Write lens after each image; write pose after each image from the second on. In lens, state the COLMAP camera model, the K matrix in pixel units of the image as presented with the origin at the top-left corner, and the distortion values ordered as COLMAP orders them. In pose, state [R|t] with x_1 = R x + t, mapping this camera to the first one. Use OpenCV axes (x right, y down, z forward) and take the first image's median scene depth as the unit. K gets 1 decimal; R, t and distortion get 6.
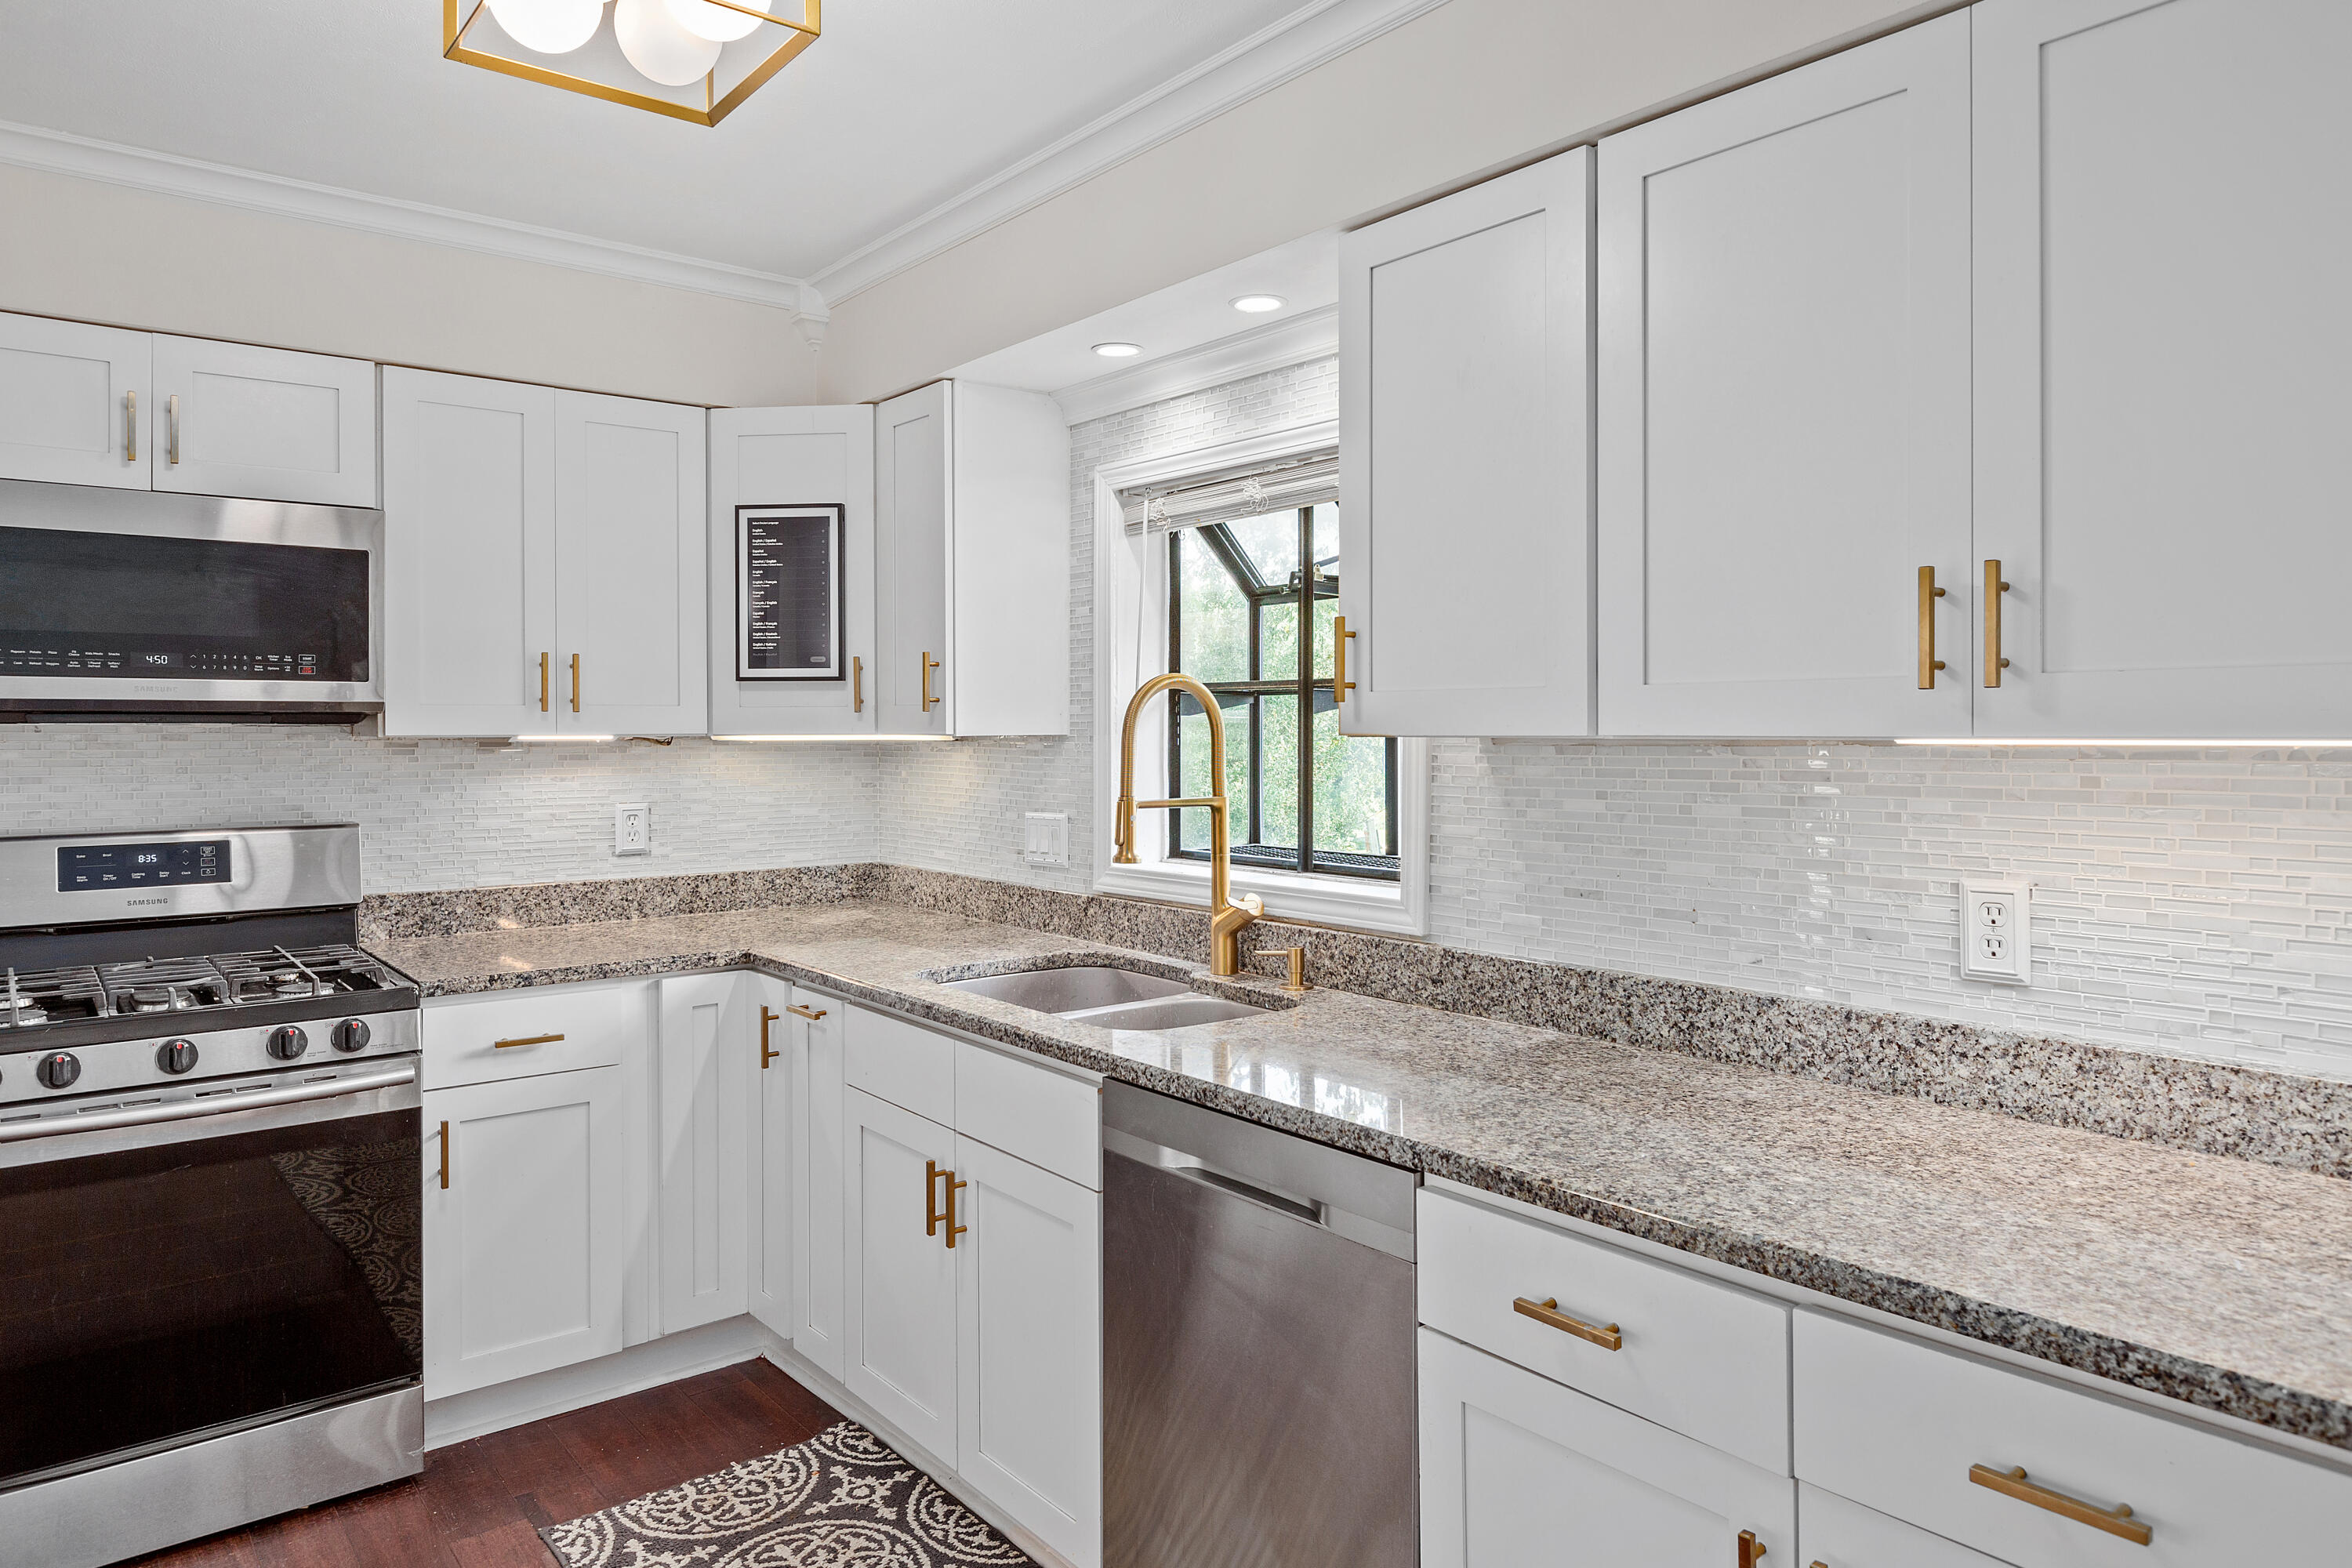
lens RADIAL K [[1492.2, 0, 1191.0], [0, 1492.2, 727.7], [0, 0, 1]] dist [-0.008724, 0.001170]
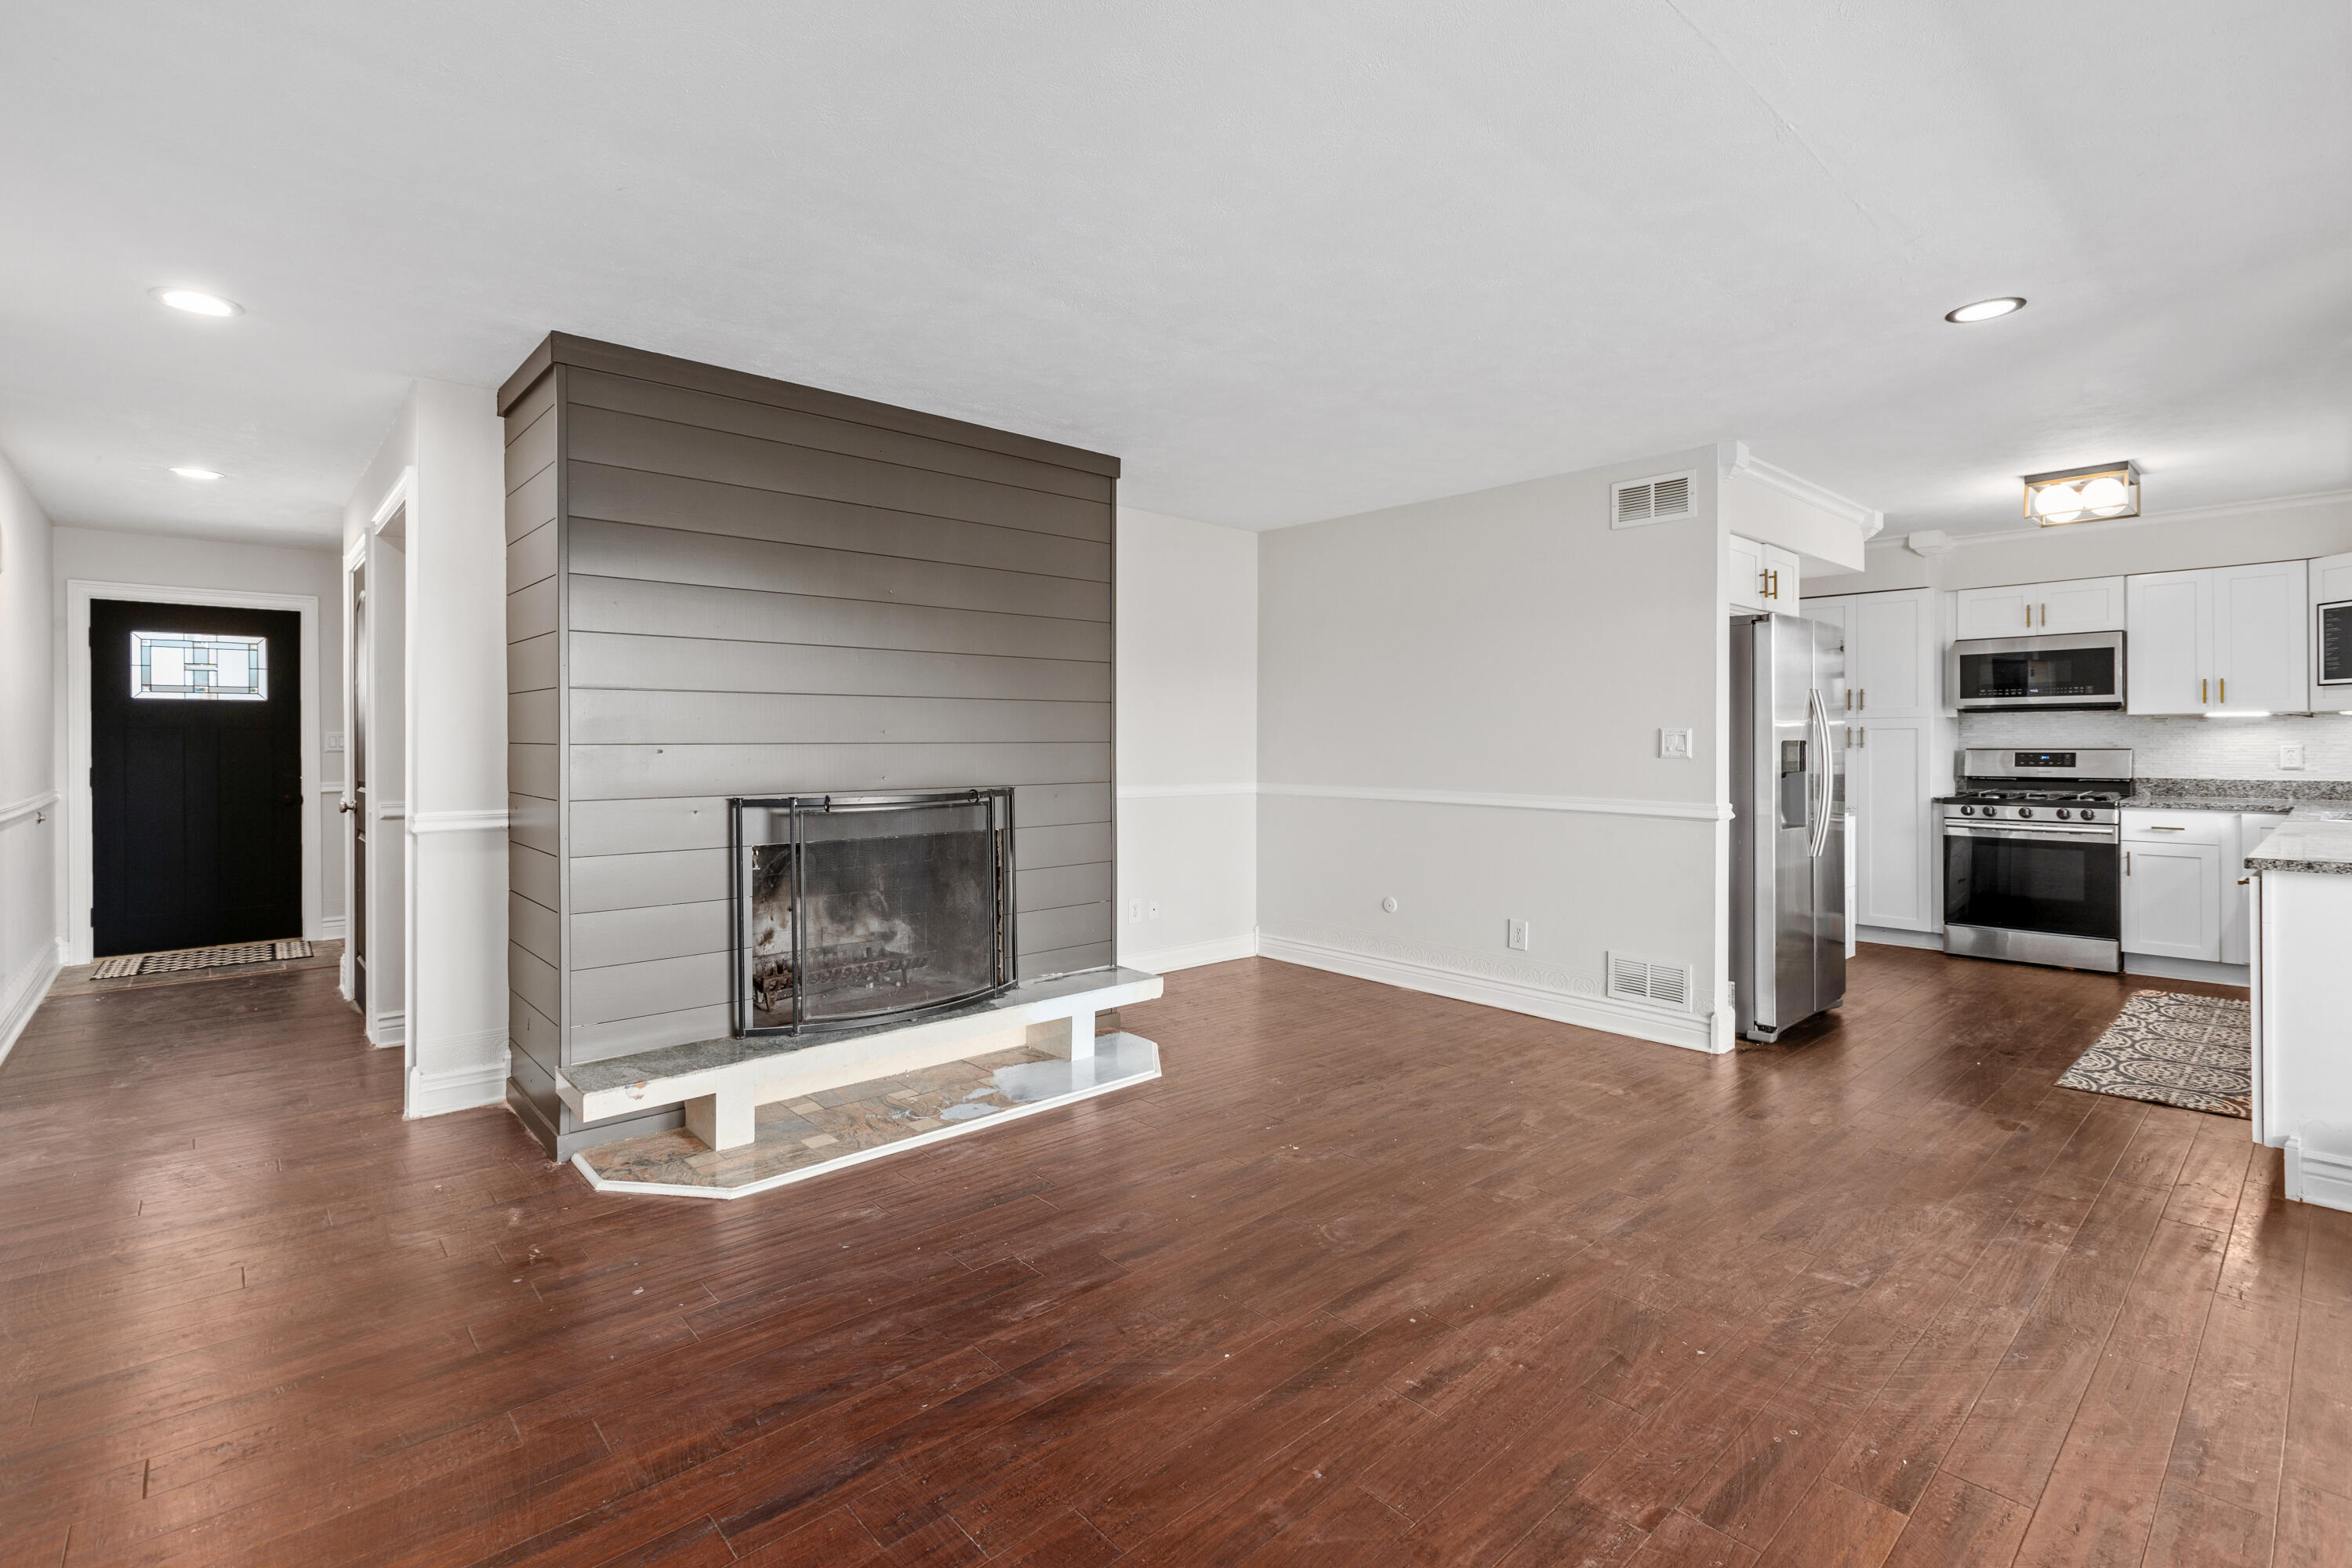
lens RADIAL K [[1075.0, 0, 1164.2], [0, 1075.0, 745.6], [0, 0, 1]] dist [0.000422, -0.001305]
pose [[0.051497, 0.006429, -0.998652, 1.440448], [0.005241, 0.999964, 0.006707, 0.044300], [0.998659, -0.005580, 0.051461, -0.921789]]
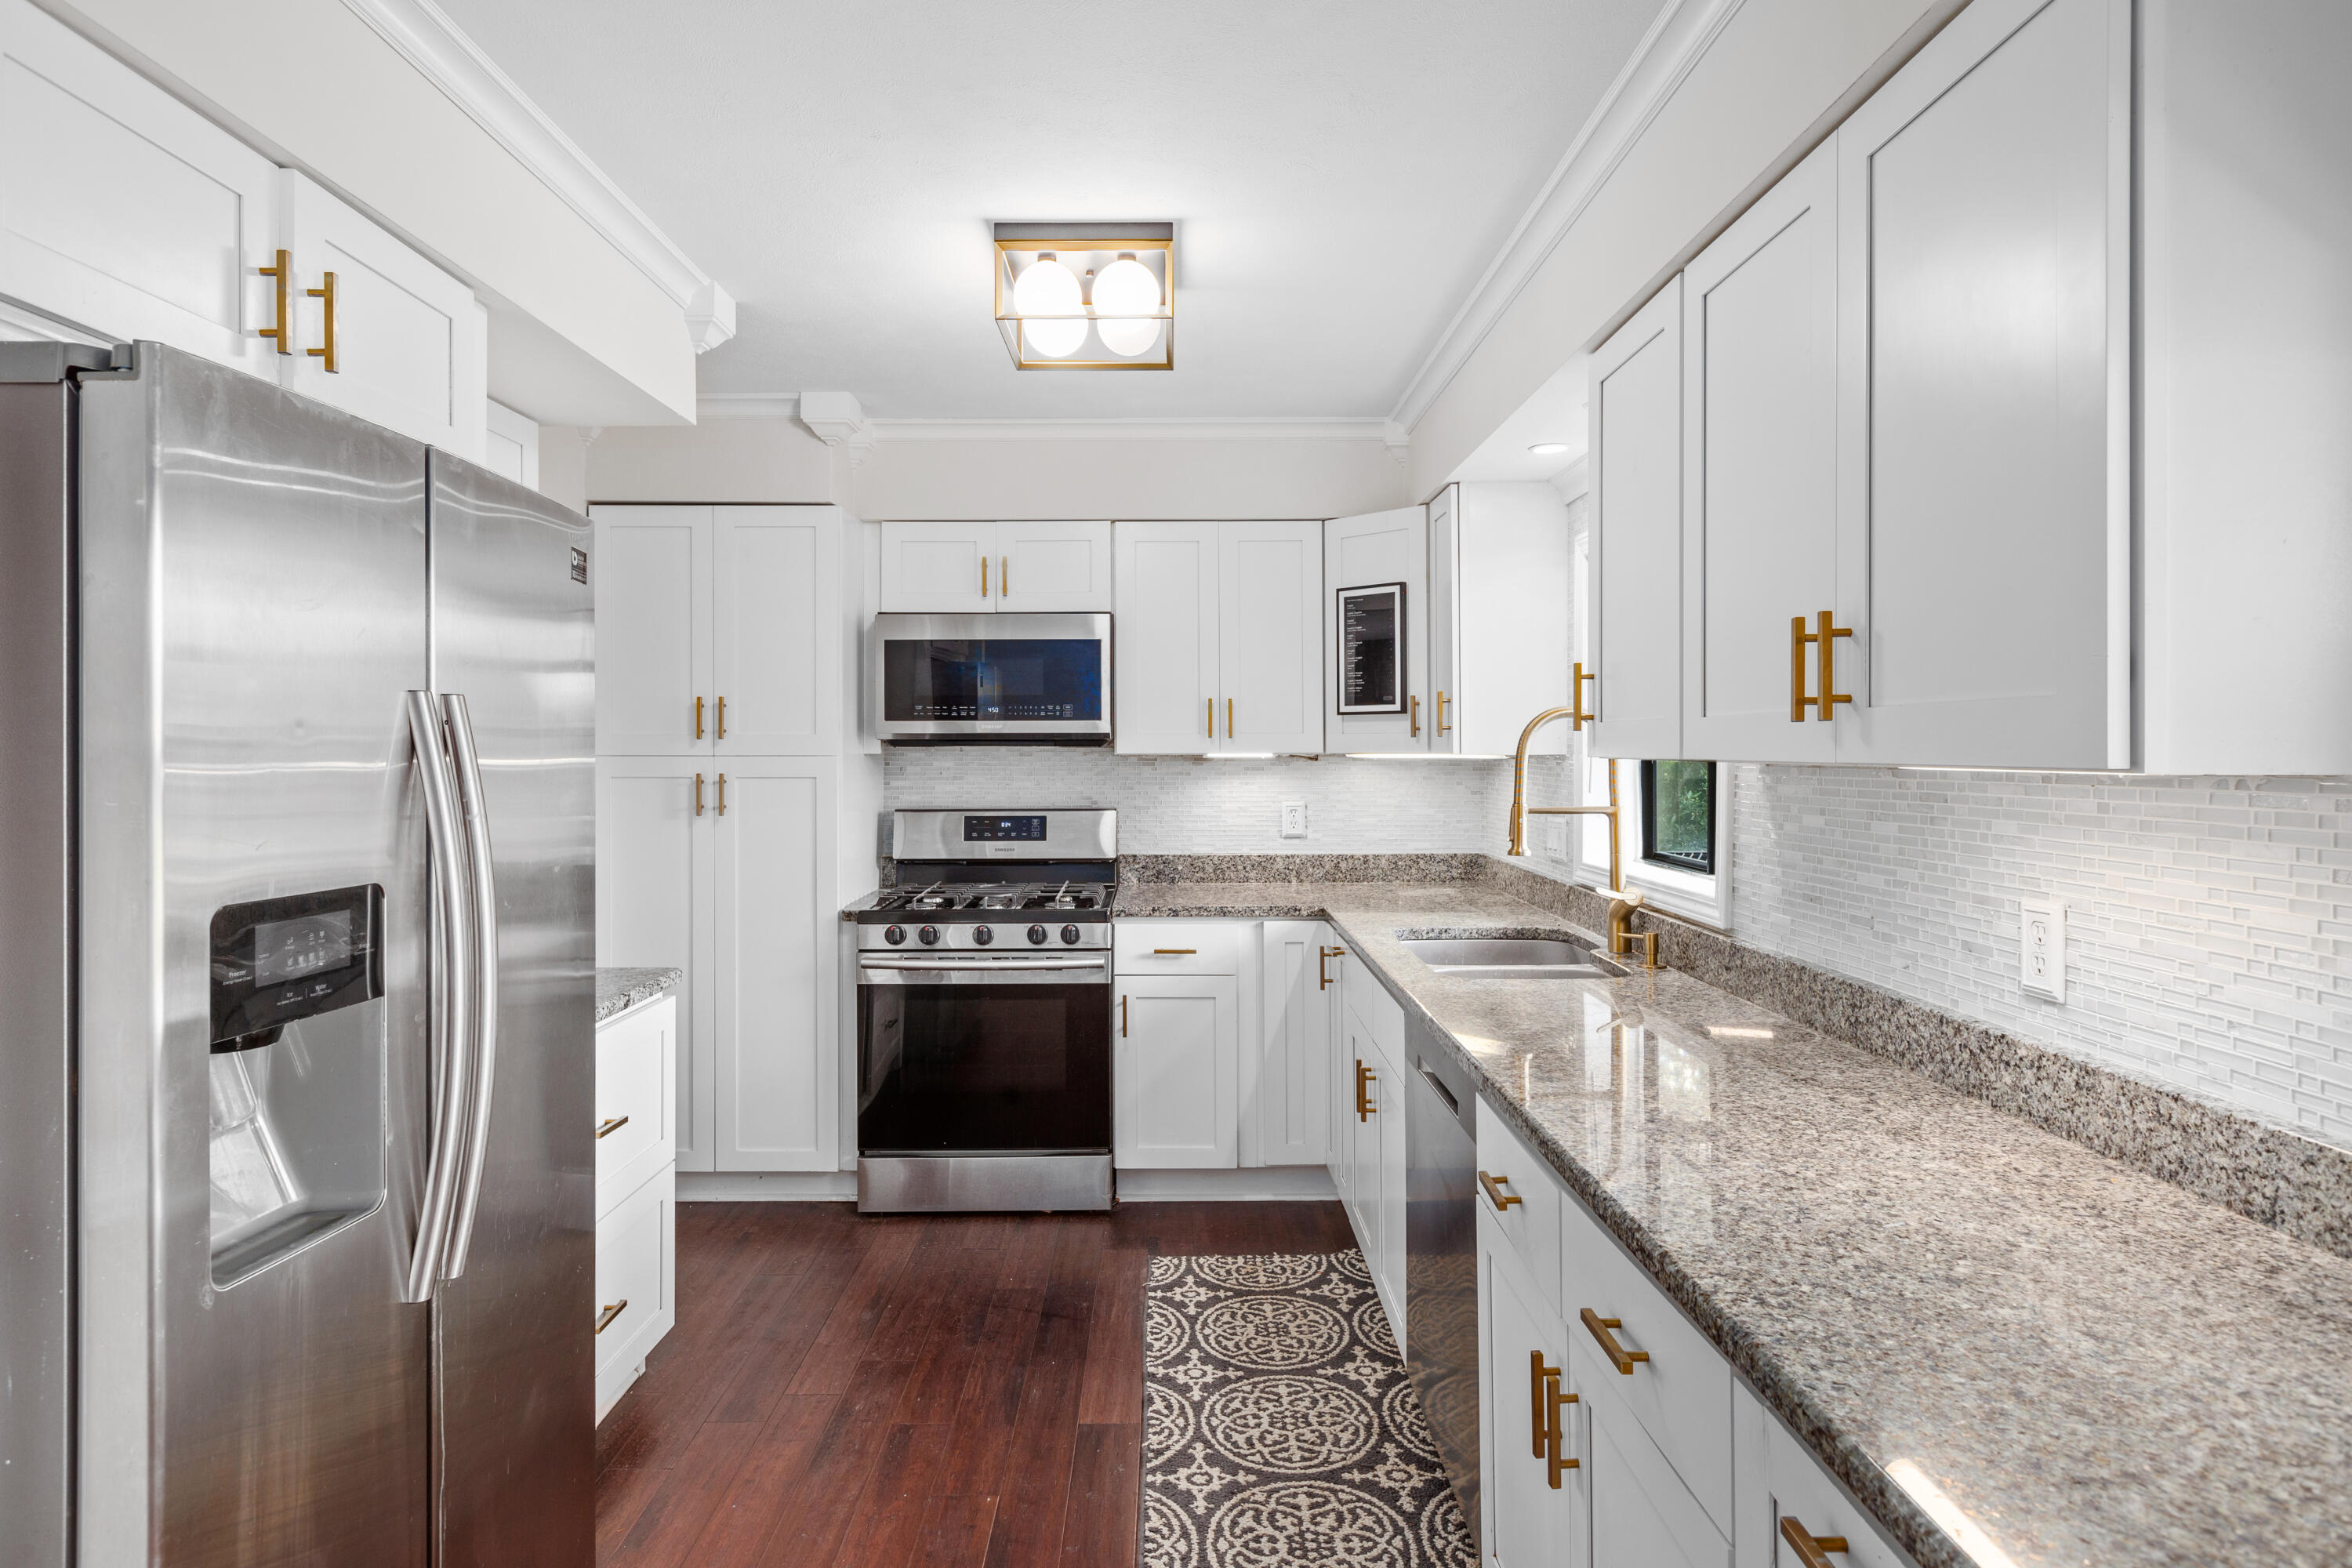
lens RADIAL K [[1317.7, 0, 1159.7], [0, 1317.7, 749.4], [0, 0, 1]] dist [-0.003744, -0.002183]
pose [[0.772464, 0.001824, -0.635057, 0.434861], [0.000759, 0.999993, 0.003795, -0.004928], [0.635059, -0.003414, 0.772456, -0.069596]]
